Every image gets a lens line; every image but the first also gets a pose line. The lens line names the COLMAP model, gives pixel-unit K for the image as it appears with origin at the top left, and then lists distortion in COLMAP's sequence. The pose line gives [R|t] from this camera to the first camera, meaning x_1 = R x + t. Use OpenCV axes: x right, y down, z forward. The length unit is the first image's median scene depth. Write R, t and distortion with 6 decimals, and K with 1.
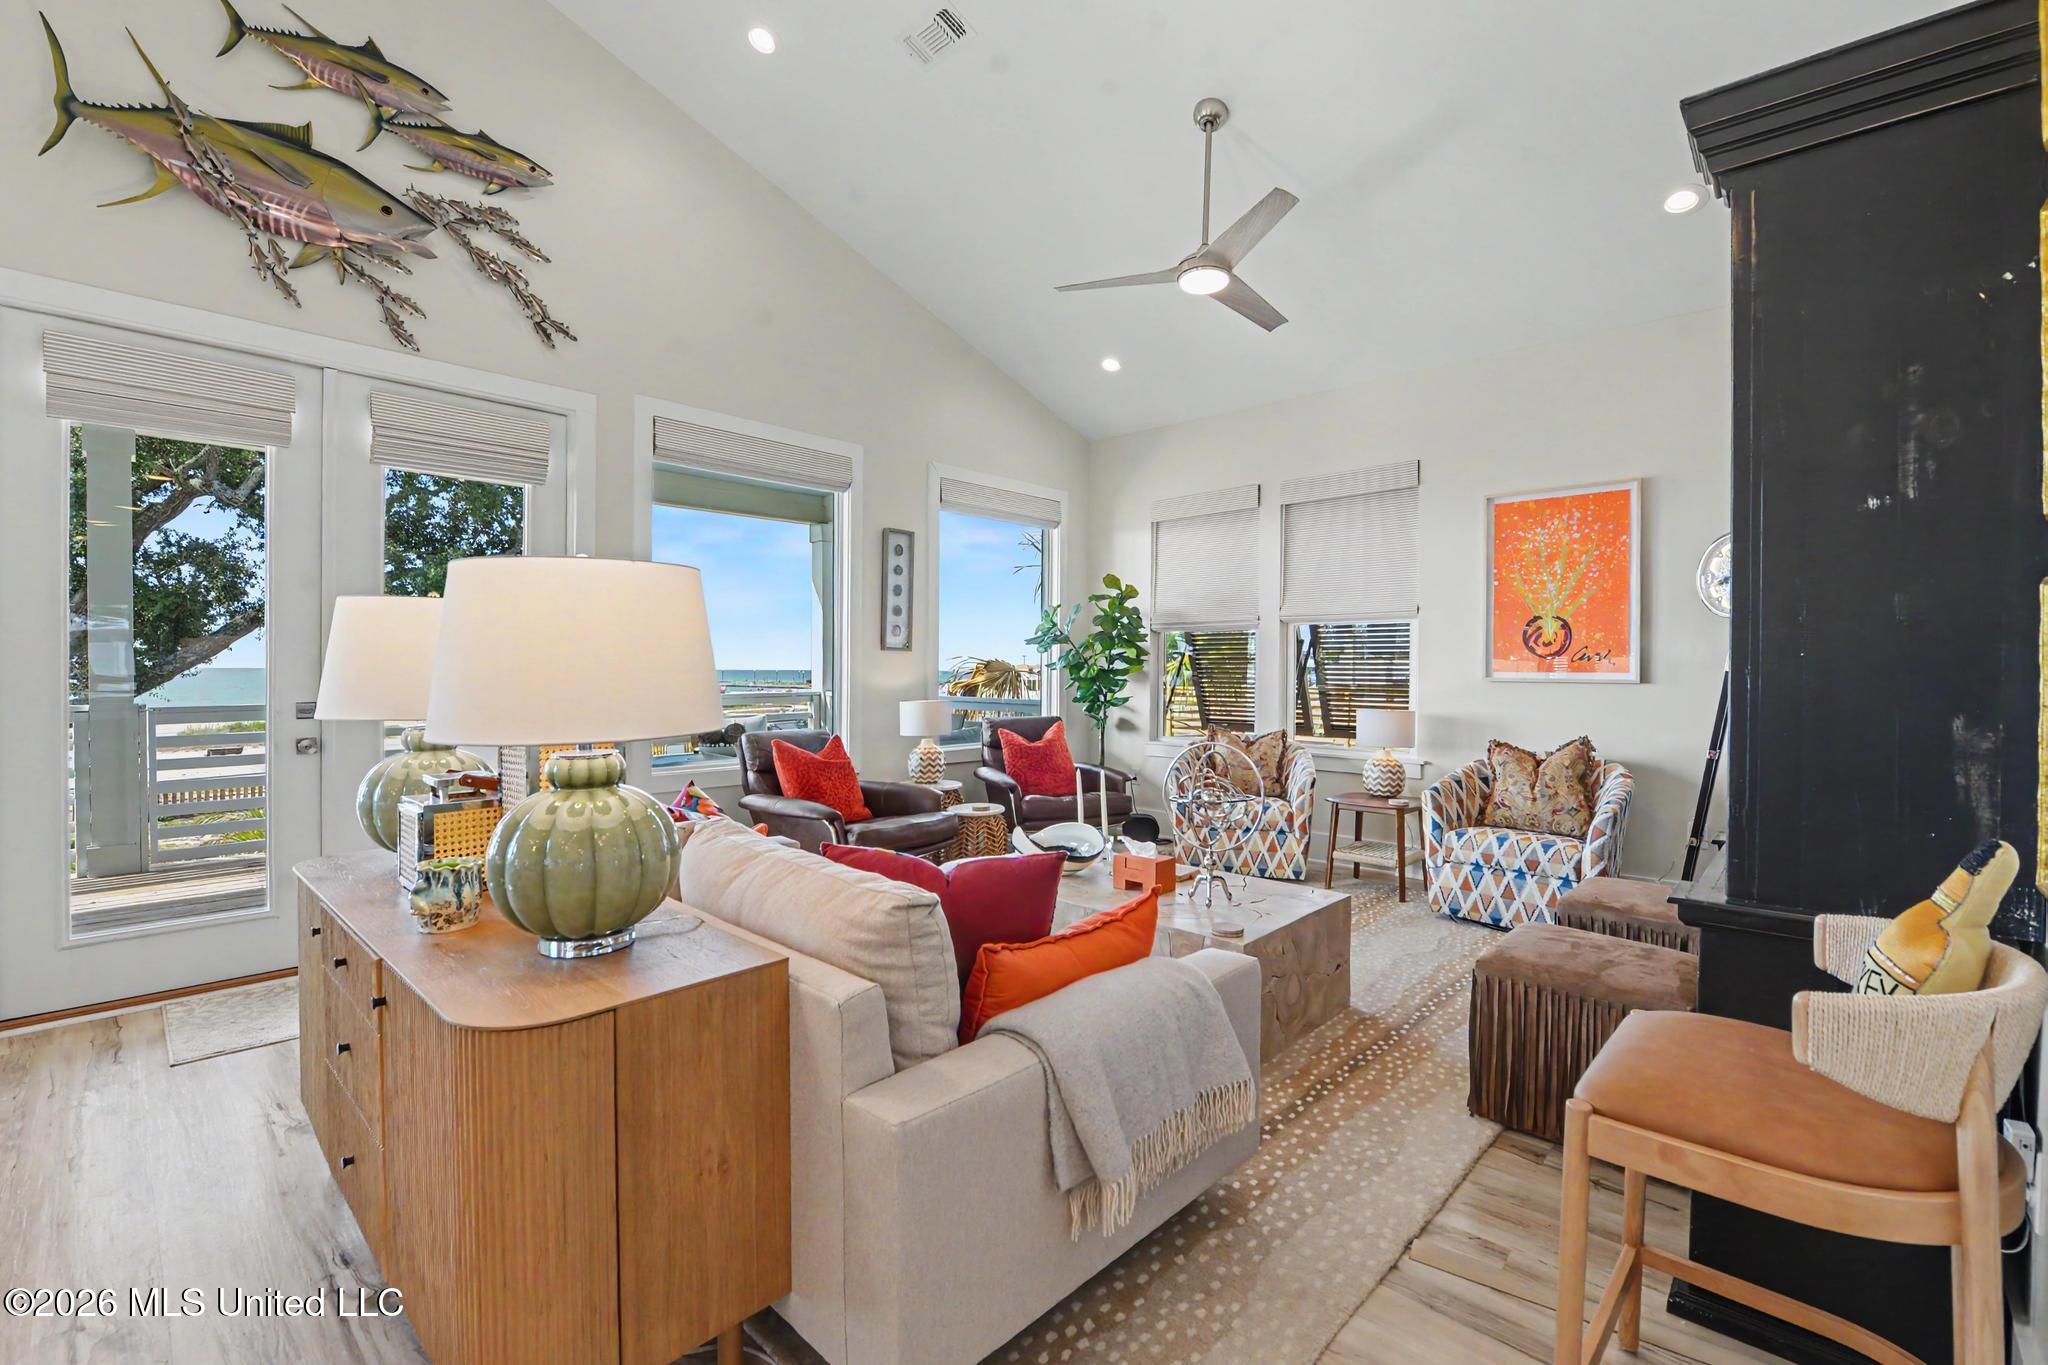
lens RADIAL K [[870.9, 0, 1025.7], [0, 870.9, 674.5], [0, 0, 1]] dist [-0.014336, -0.002312]
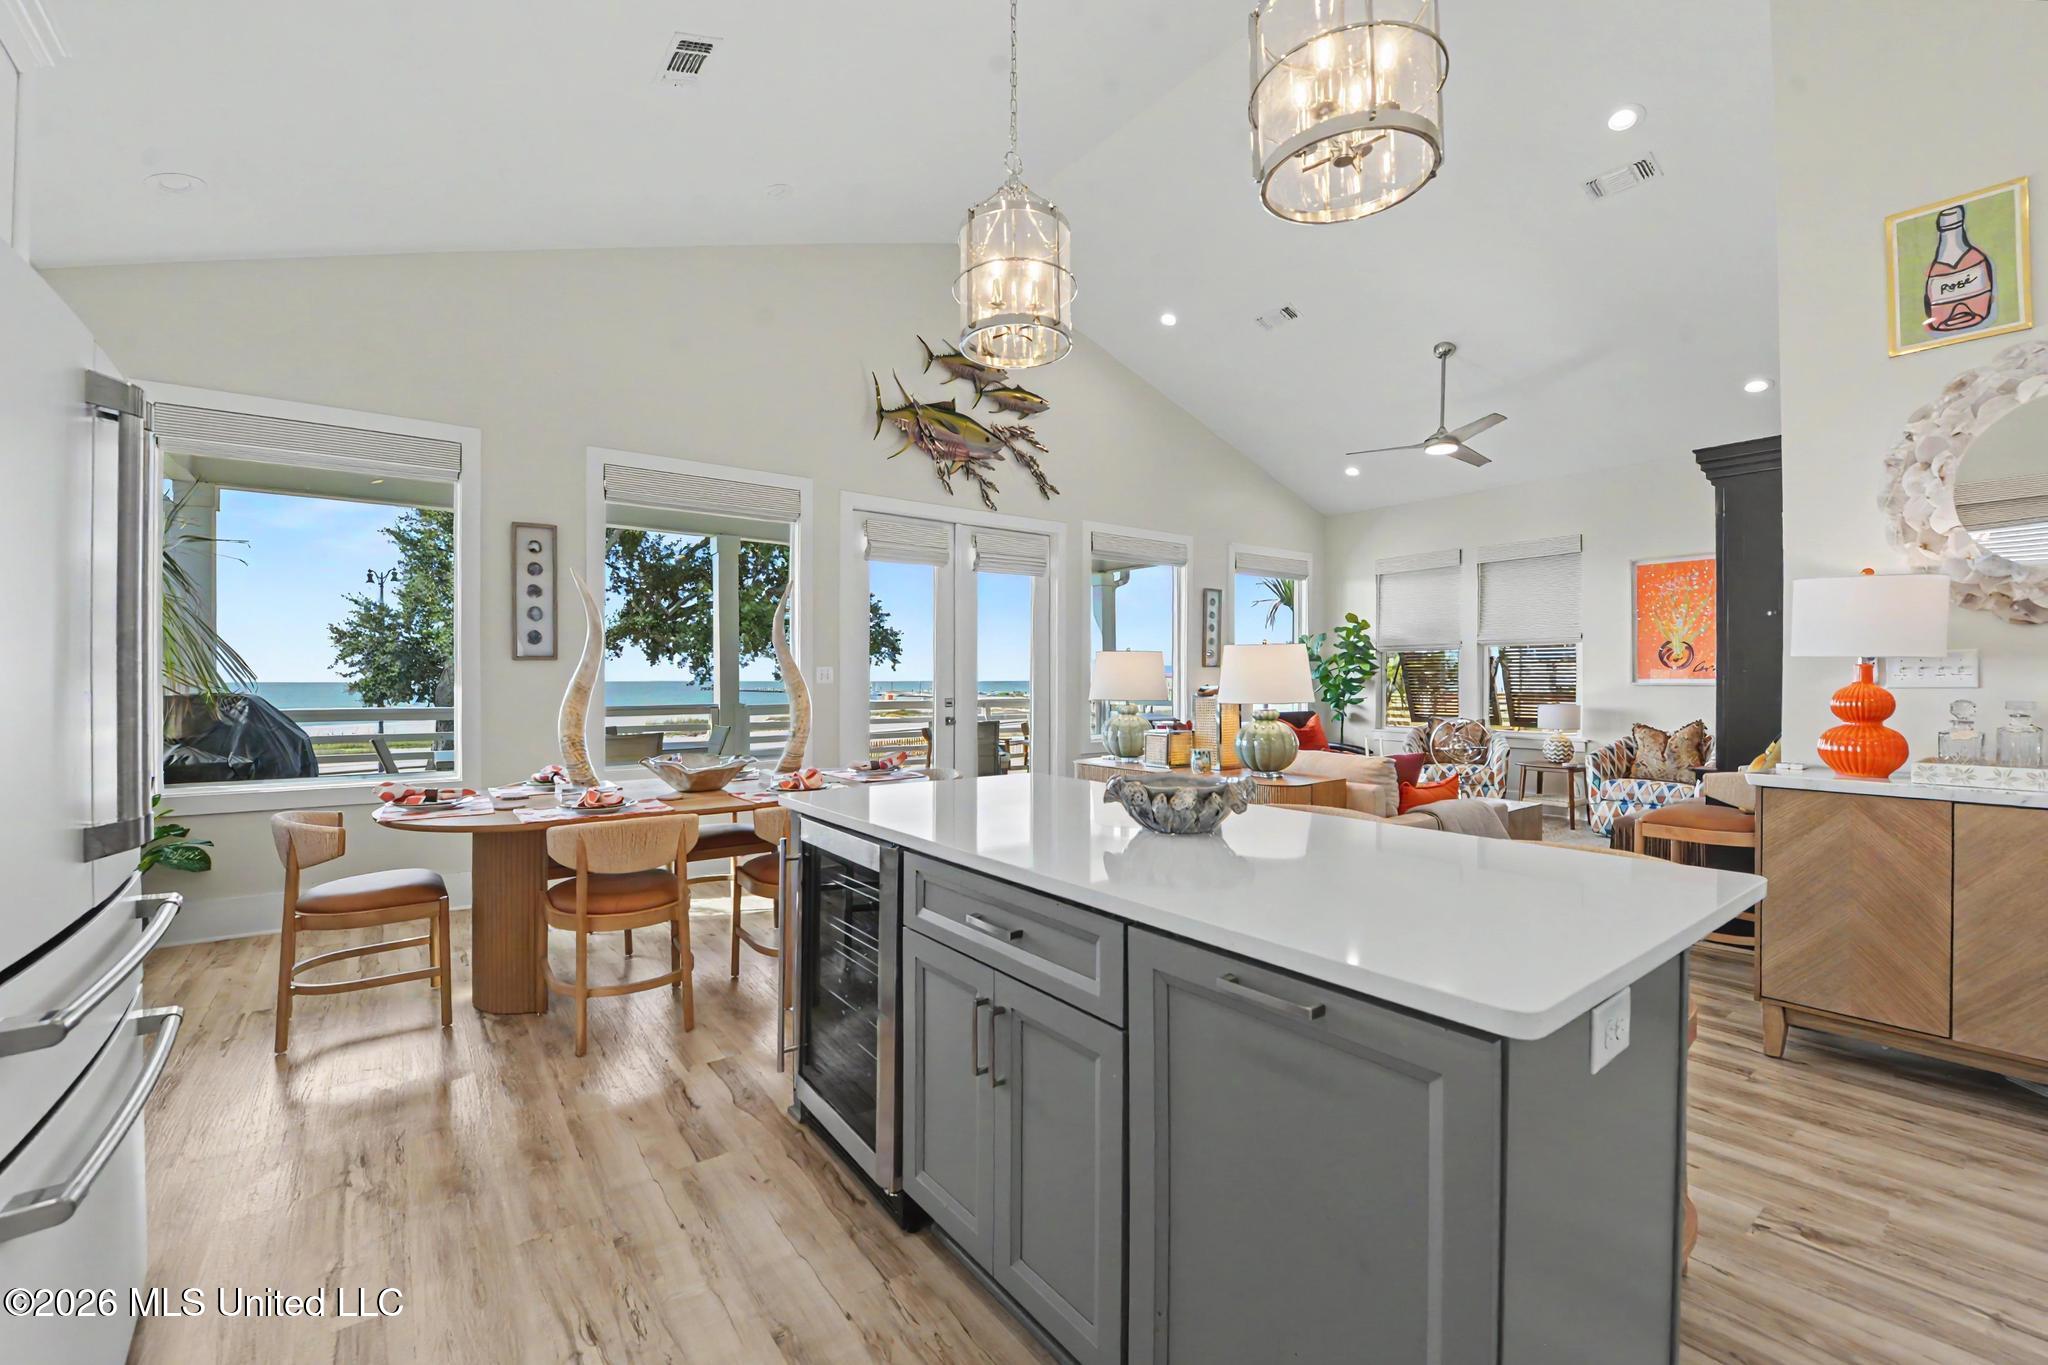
lens RADIAL K [[831.0, 0, 1025.6], [0, 831.0, 676.7], [0, 0, 1]] dist [-0.017906, 0.000131]
pose [[0.985389, -0.006098, -0.170211, -0.255427], [0.004396, 0.999937, -0.010372, 0.002996], [0.170264, 0.009473, 0.985353, -0.571413]]
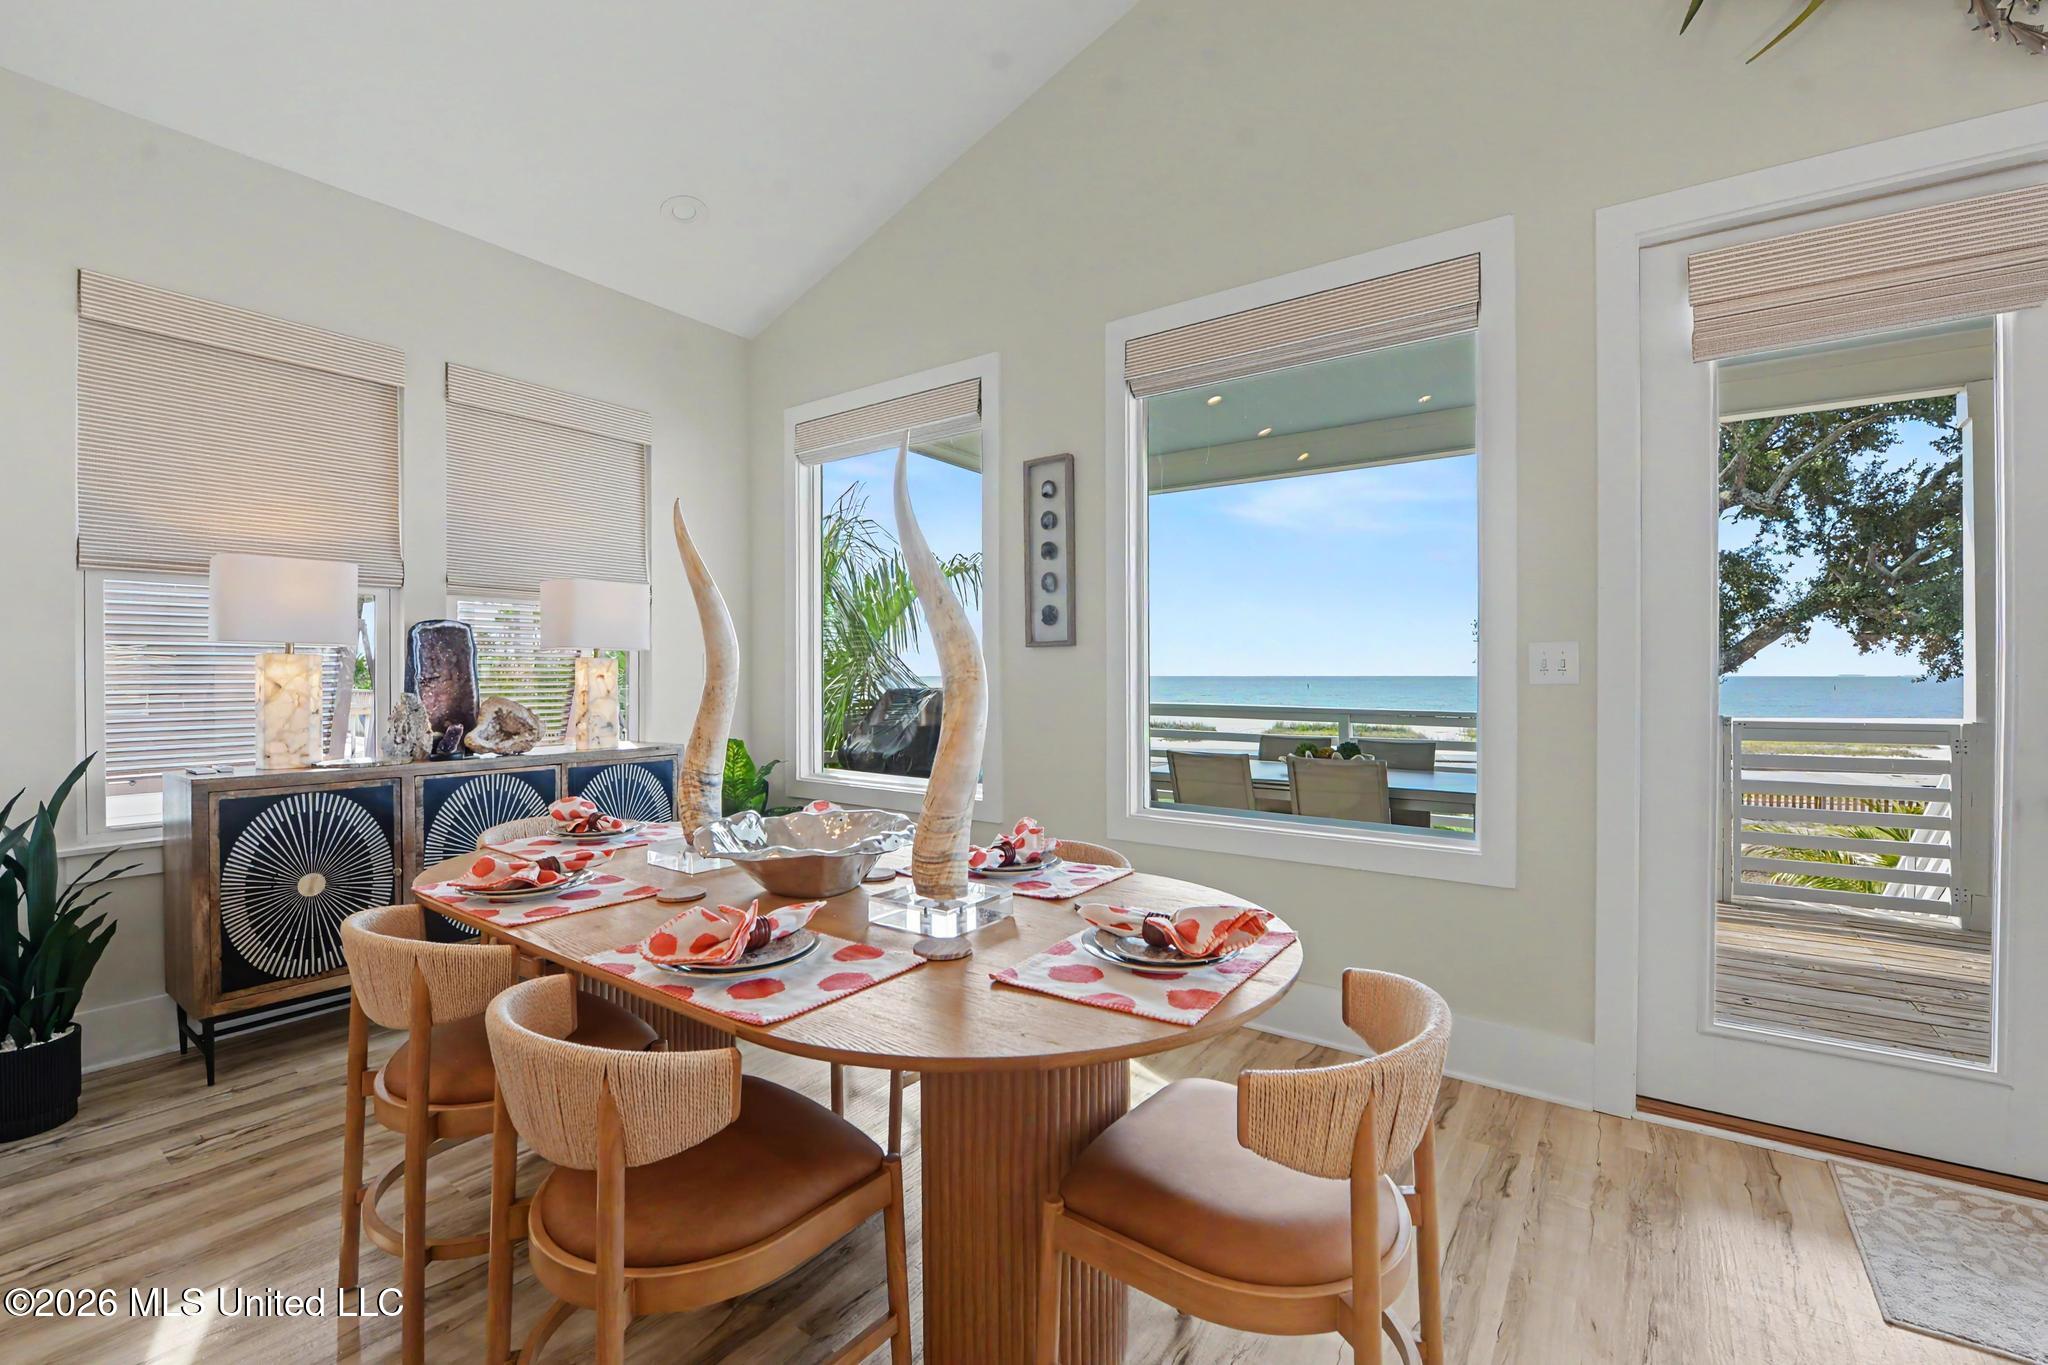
lens RADIAL K [[870.9, 0, 1025.6], [0, 870.9, 679.0], [0, 0, 1]] dist [-0.014336, -0.002312]
pose [[0.132859, 0.000967, -0.991135, -0.259242], [-0.005579, 0.999984, 0.000228, -0.001708], [0.991119, 0.005499, 0.132862, 0.160955]]
